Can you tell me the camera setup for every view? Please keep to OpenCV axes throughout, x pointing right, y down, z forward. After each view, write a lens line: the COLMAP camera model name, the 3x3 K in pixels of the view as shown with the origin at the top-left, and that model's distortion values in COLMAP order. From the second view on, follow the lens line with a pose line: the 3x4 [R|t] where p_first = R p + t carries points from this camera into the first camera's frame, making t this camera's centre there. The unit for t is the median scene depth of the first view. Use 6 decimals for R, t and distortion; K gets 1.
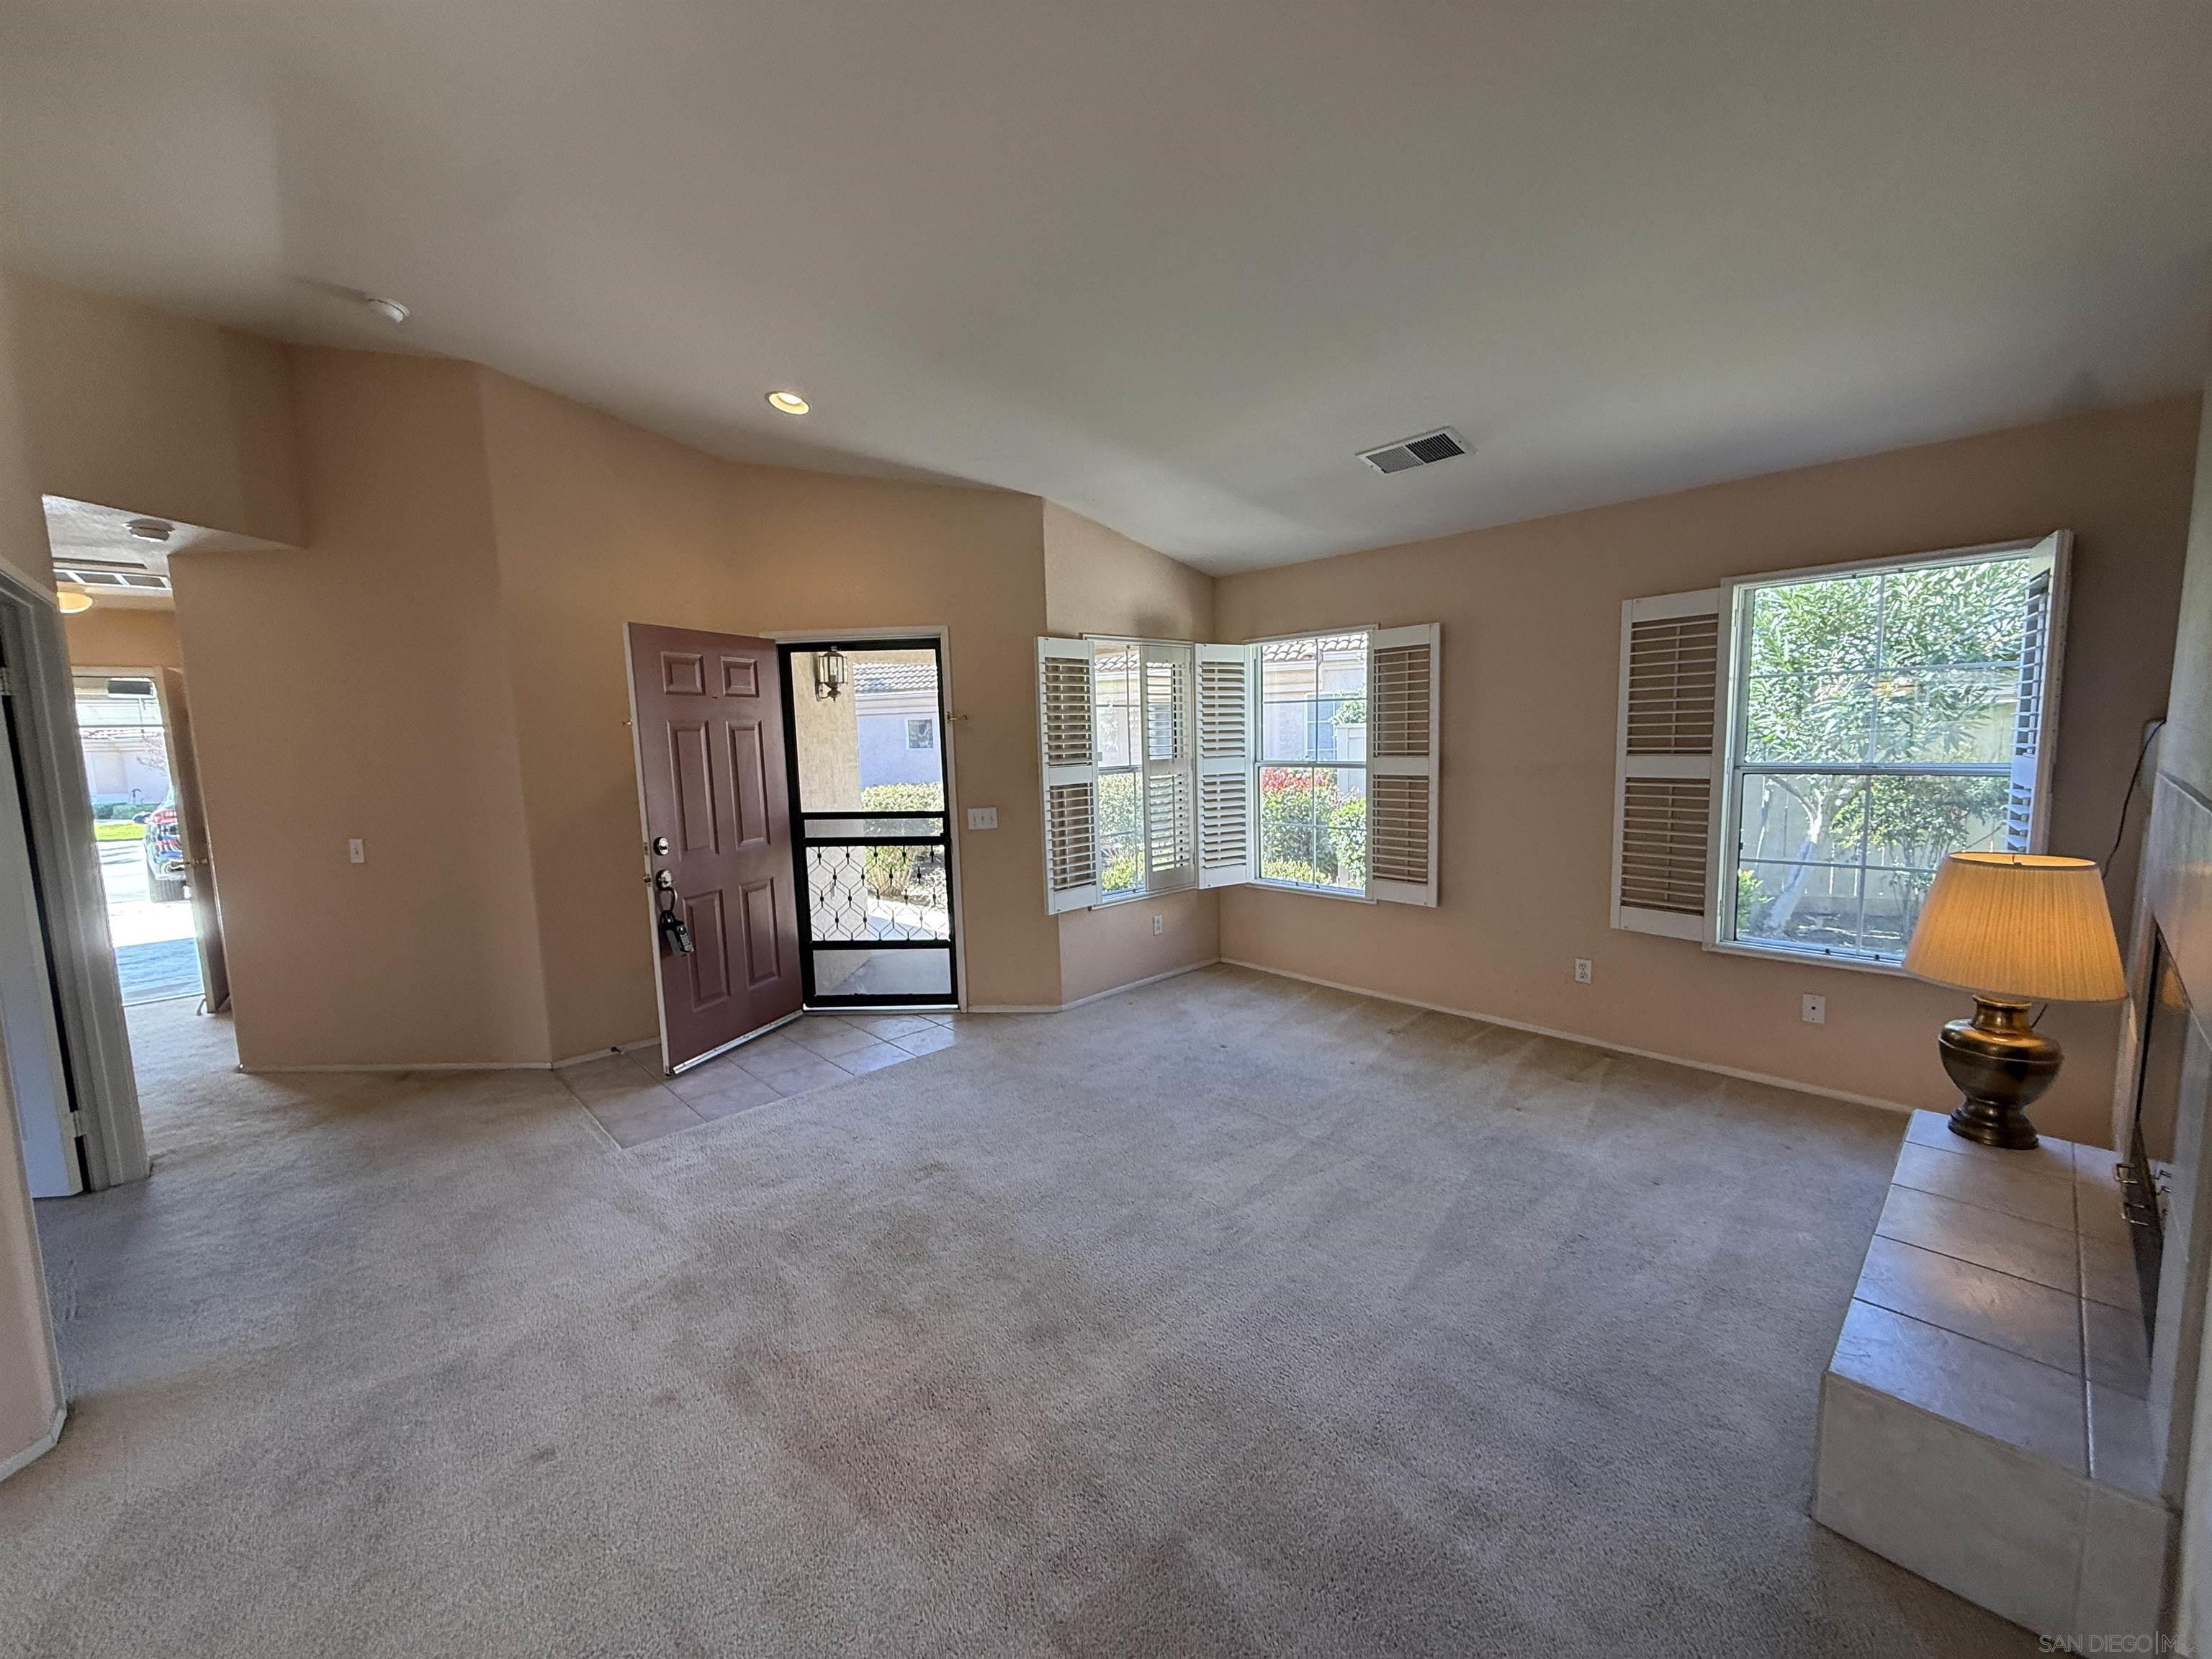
lens RADIAL K [[879.3, 0, 1097.2], [0, 879.3, 829.5], [0, 0, 1]] dist [-0.000920, 0.001569]
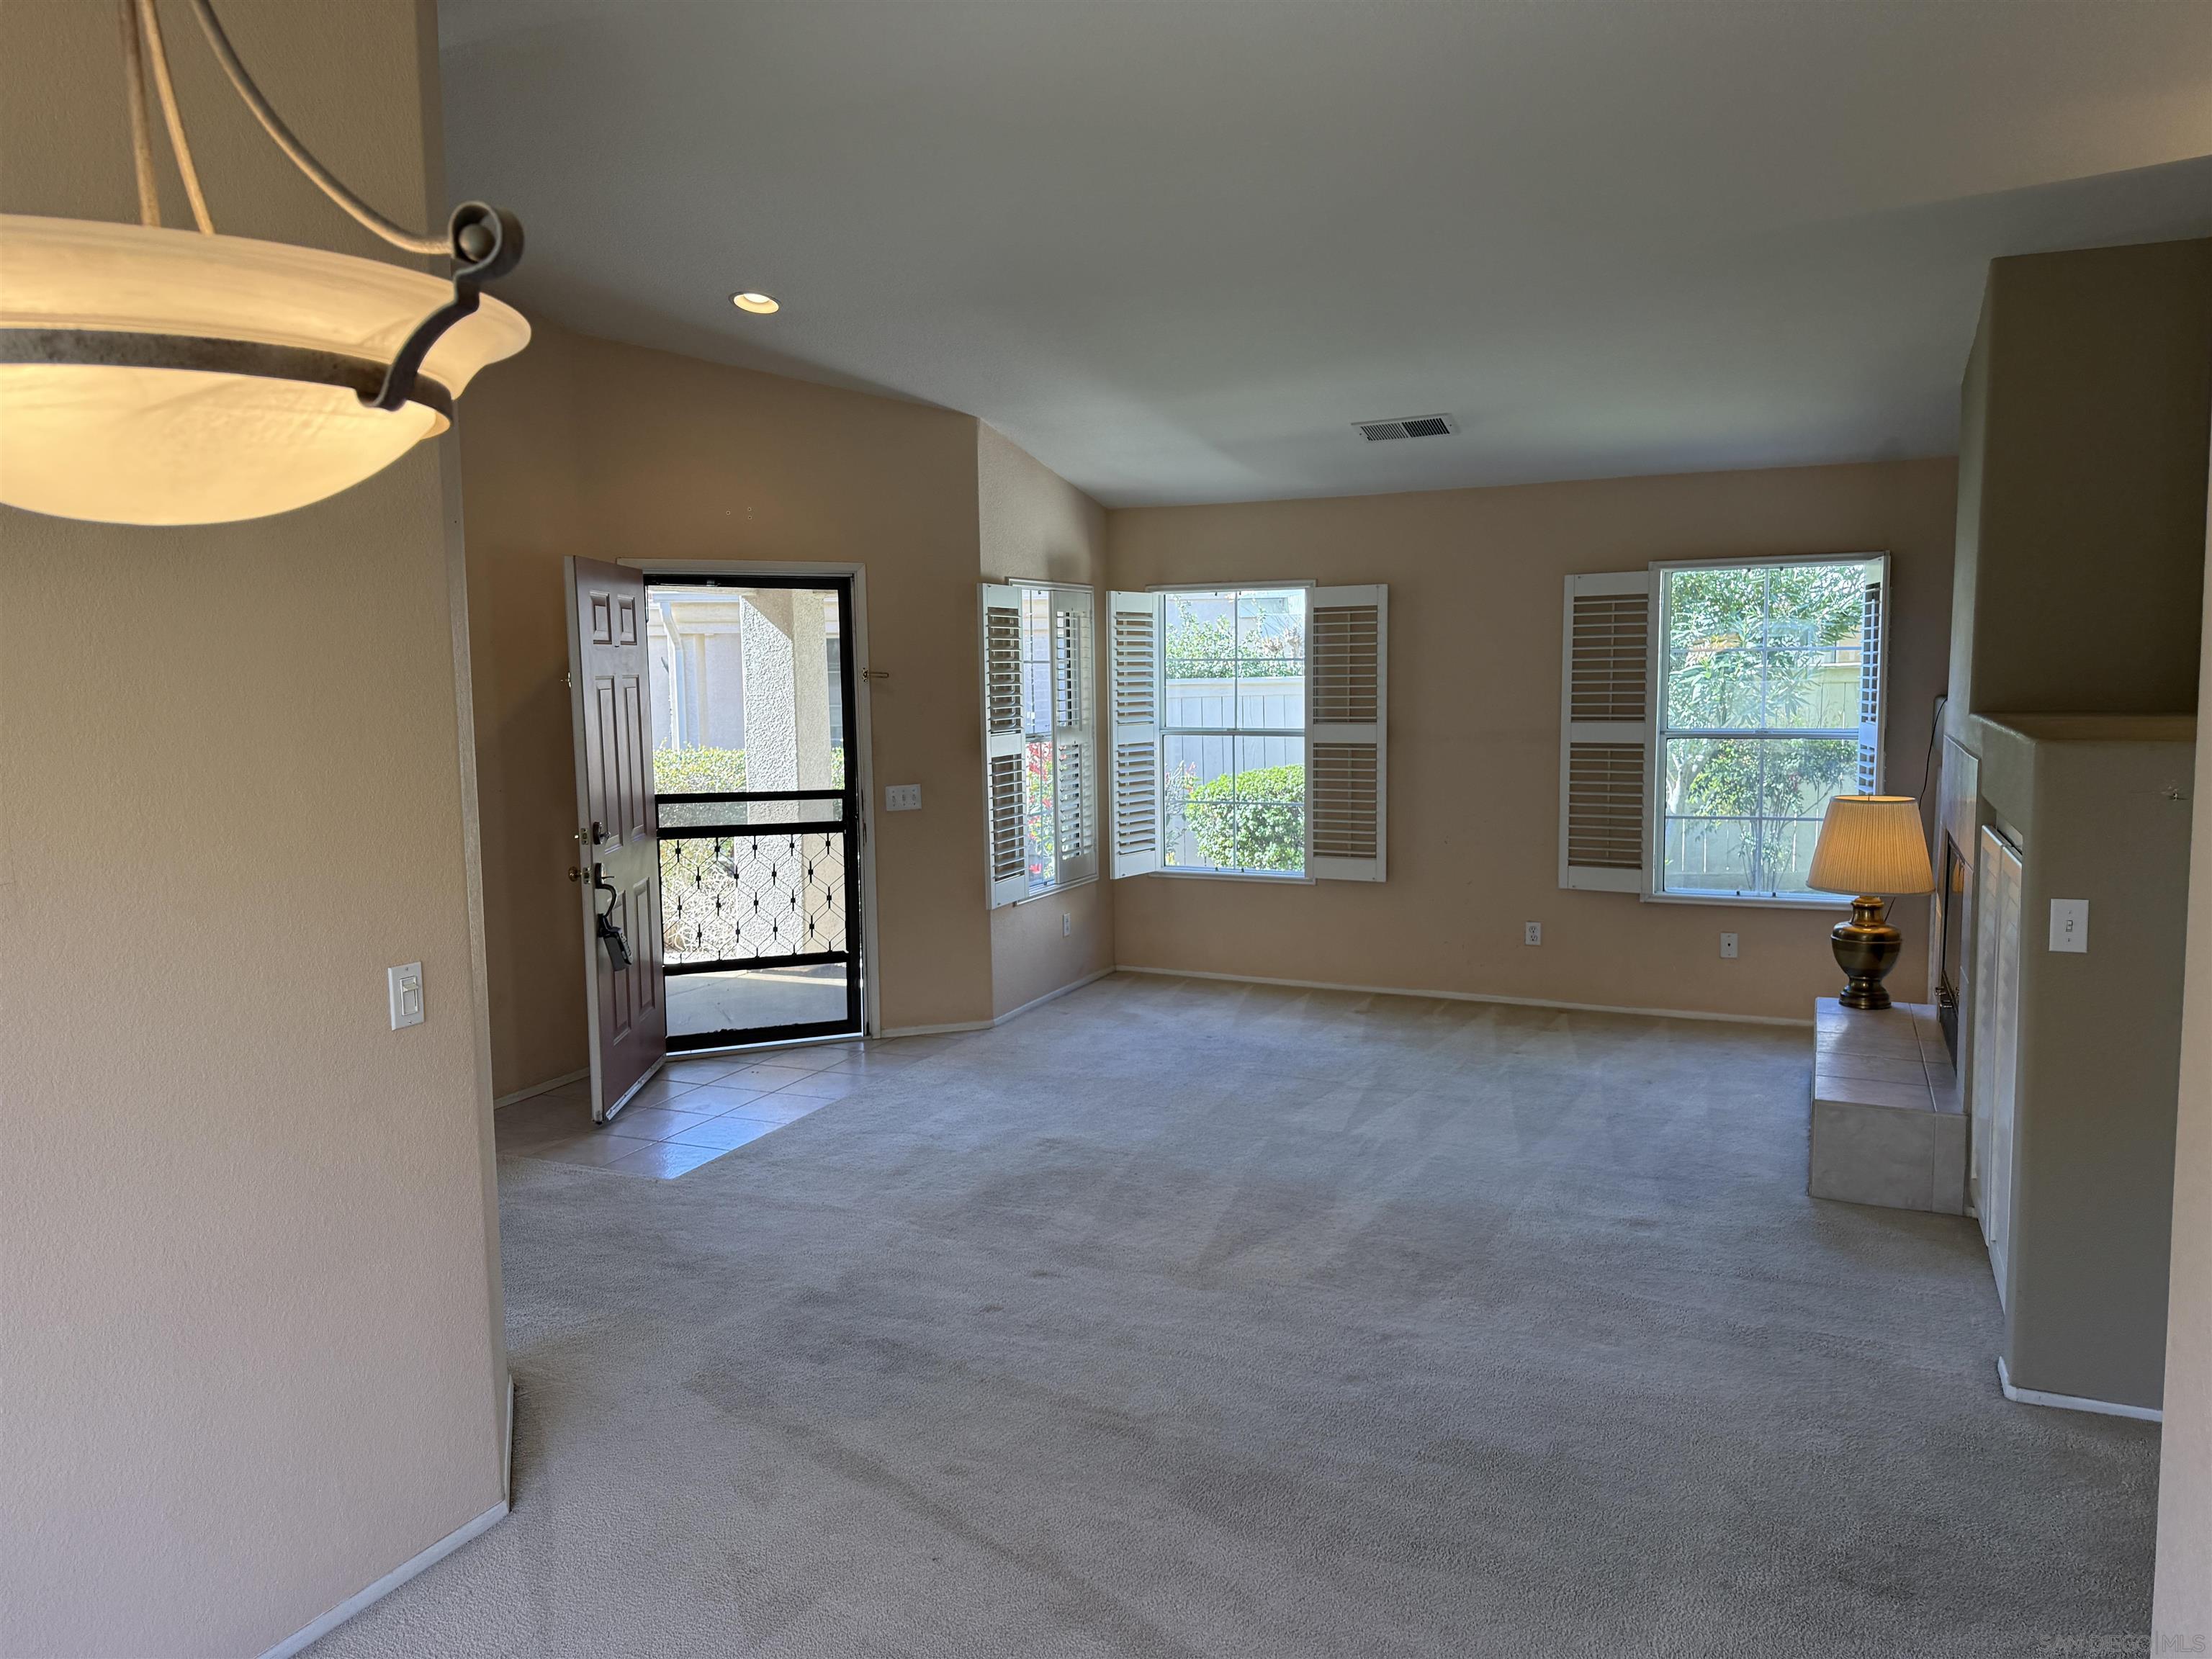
lens RADIAL K [[1556.4, 0, 1079.2], [0, 1556.4, 819.4], [0, 0, 1]] dist [0.061256, -0.078704]
pose [[0.927239, -0.022995, 0.373764, -0.564949], [0.029828, 0.999477, -0.012506, 0.033508], [-0.373281, 0.022745, 0.927440, -0.450399]]
